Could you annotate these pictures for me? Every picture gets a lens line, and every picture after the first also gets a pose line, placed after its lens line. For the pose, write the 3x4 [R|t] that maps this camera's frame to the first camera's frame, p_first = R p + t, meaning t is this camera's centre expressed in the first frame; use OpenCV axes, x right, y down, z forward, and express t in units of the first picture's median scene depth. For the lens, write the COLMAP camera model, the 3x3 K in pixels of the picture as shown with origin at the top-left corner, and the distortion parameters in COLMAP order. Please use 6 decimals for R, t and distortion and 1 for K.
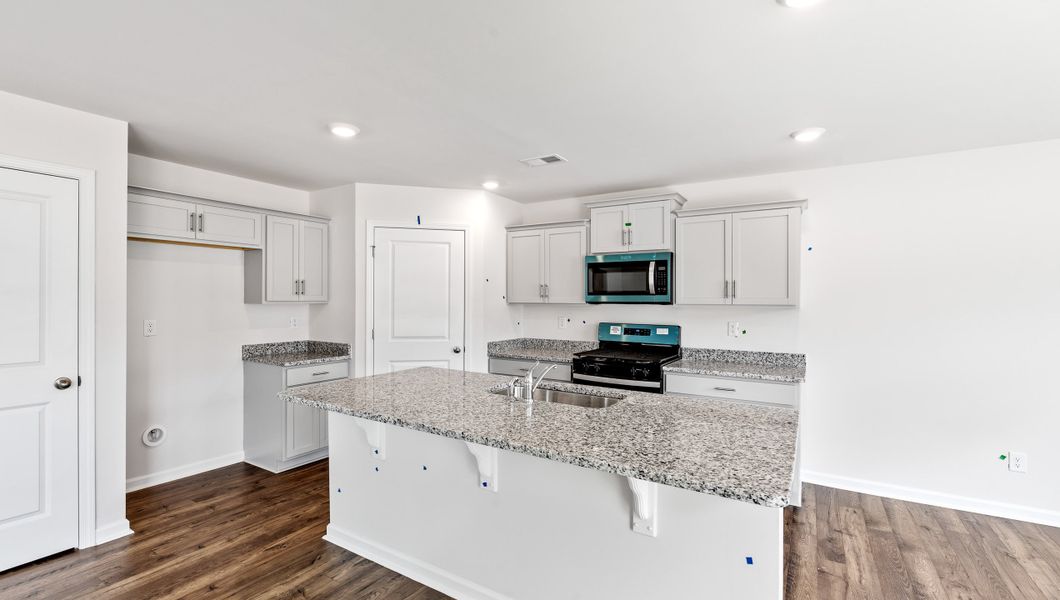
lens RADIAL K [[459.5, 0, 528.4], [0, 459.5, 300.8], [0, 0, 1]] dist [-0.005491, 0.000443]
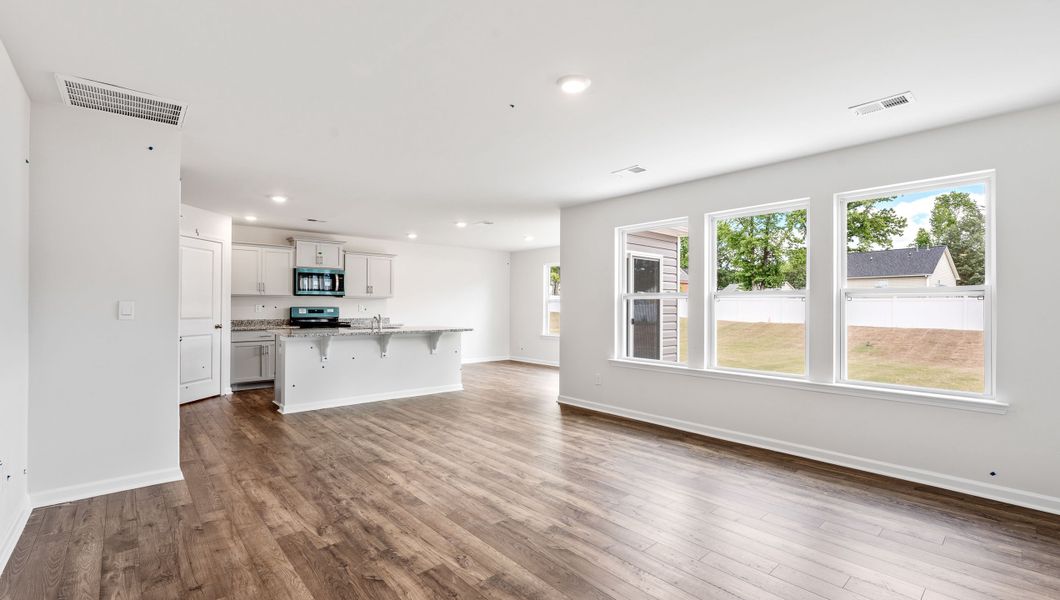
lens RADIAL K [[459.5, 0, 530.2], [0, 459.5, 298.8], [0, 0, 1]] dist [-0.005491, 0.000443]
pose [[0.291851, 0.010246, 0.956409, -1.302999], [0.002278, 0.999932, -0.011408, 0.041589], [-0.956461, 0.005508, 0.291808, -0.356695]]
